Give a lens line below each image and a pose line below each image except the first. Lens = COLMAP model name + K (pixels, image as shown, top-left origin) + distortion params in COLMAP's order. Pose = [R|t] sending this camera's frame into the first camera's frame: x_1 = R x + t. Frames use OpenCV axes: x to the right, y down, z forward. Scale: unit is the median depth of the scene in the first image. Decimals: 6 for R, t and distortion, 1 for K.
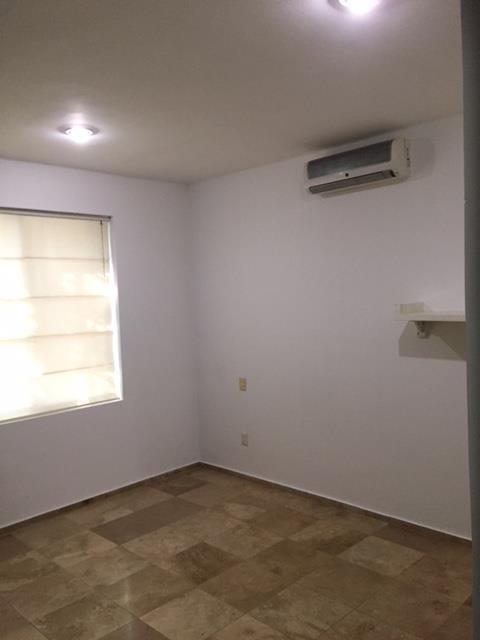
lens RADIAL K [[544.2, 0, 239.1], [0, 544.2, 319.5], [0, 0, 1]] dist [0.003603, 0.001543]
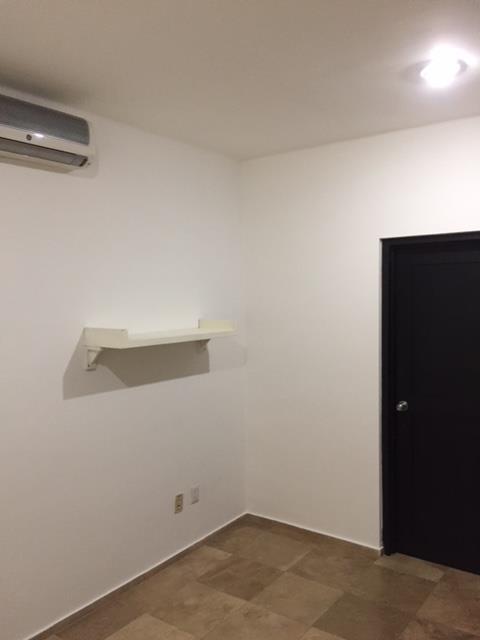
lens RADIAL K [[544.2, 0, 239.1], [0, 544.2, 321.2], [0, 0, 1]] dist [0.003603, 0.001543]
pose [[-0.141187, -0.010160, 0.989931, -0.563353], [0.068242, 0.997469, 0.019971, -0.046413], [-0.987628, 0.070375, -0.140136, 0.983263]]
